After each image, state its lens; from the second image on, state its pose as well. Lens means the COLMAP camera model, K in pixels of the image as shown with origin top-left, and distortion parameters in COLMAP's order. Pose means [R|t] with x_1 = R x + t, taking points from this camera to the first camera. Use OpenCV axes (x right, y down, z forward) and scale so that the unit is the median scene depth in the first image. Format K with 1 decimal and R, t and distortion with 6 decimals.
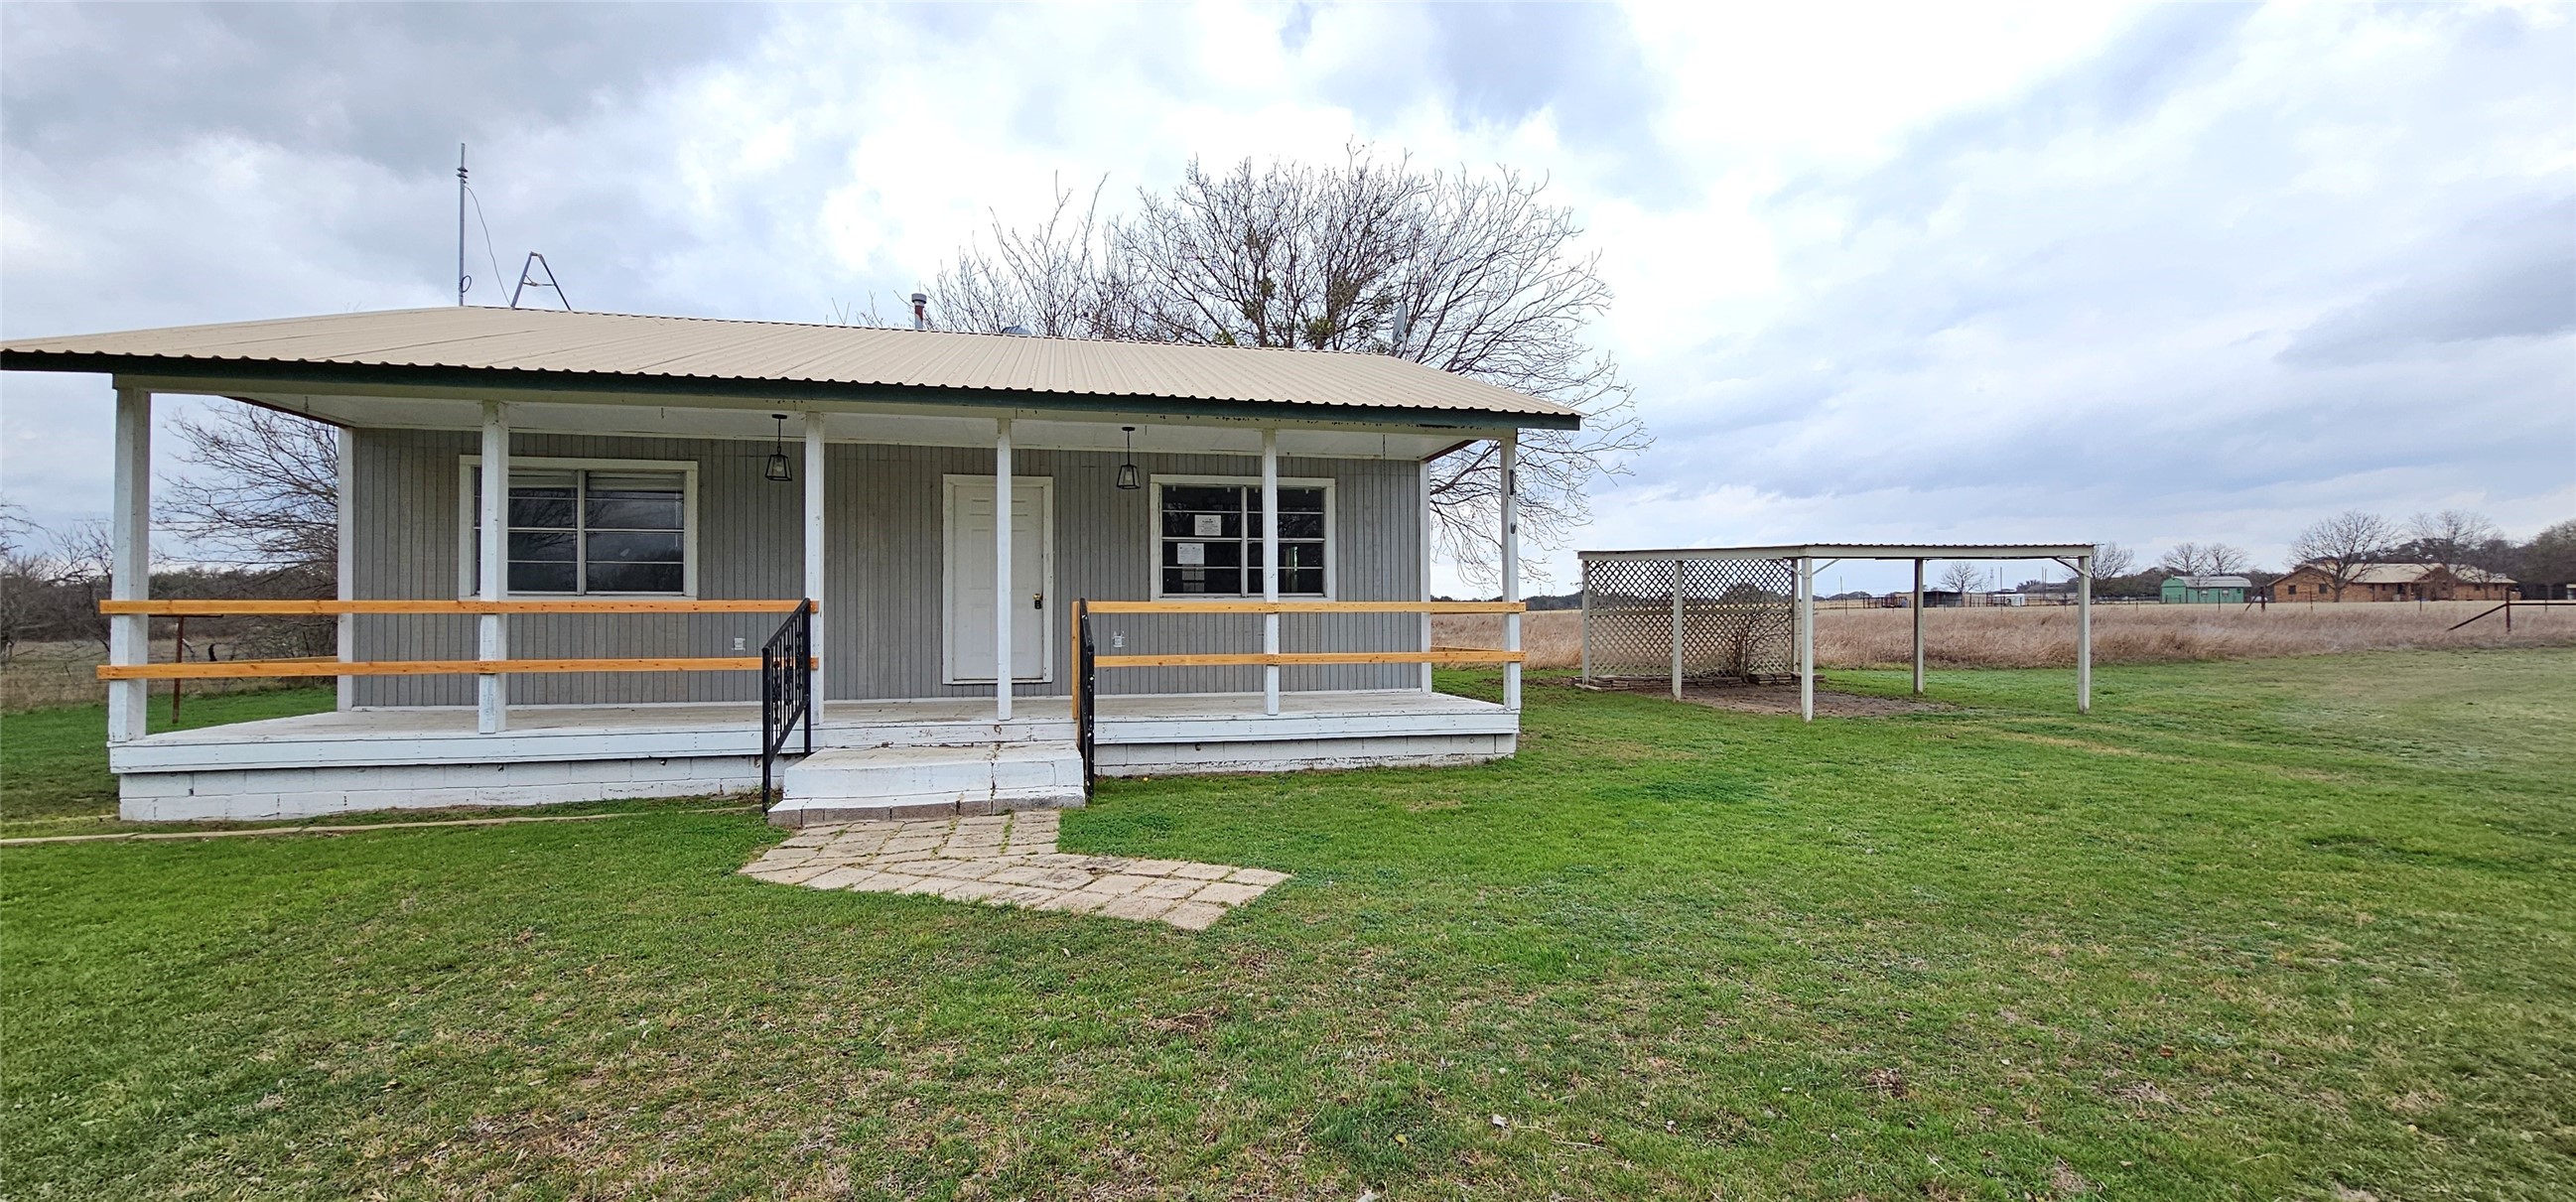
lens RADIAL K [[1052.2, 0, 1297.0], [0, 1052.2, 643.9], [0, 0, 1]] dist [-0.004852, 0.001748]
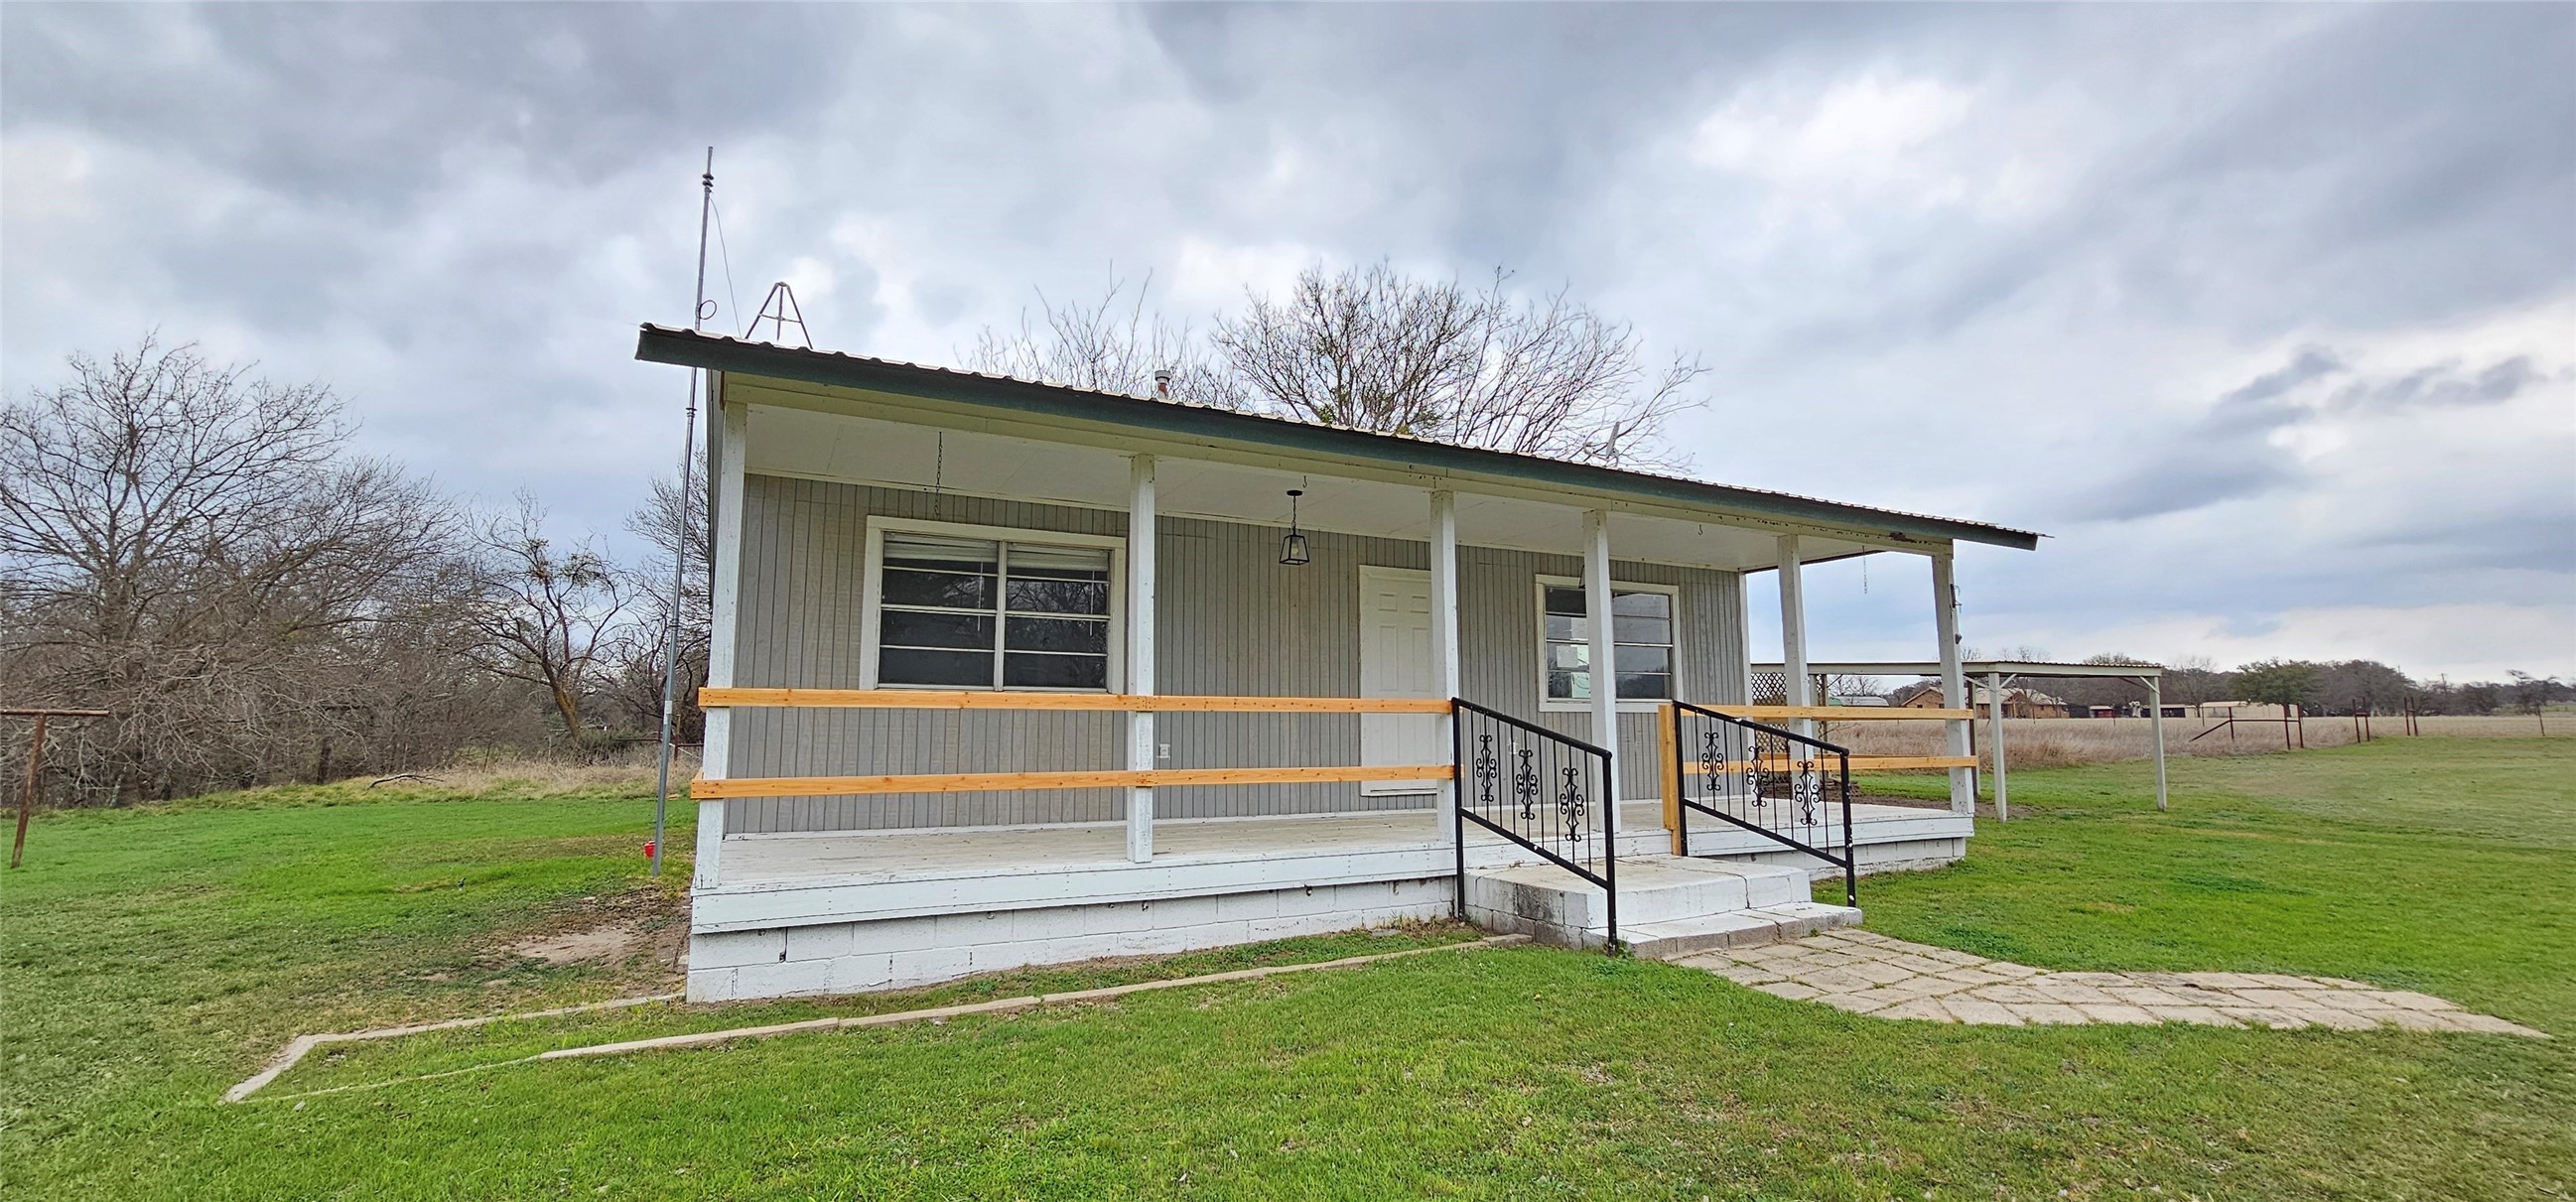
lens RADIAL K [[1052.2, 0, 1195.1], [0, 1052.2, 659.6], [0, 0, 1]] dist [-0.004852, 0.001748]
pose [[0.968873, 0.019567, 0.246782, -0.728961], [0.003711, 0.995611, -0.093511, 0.005910], [-0.247529, 0.091516, 0.964549, 0.167045]]
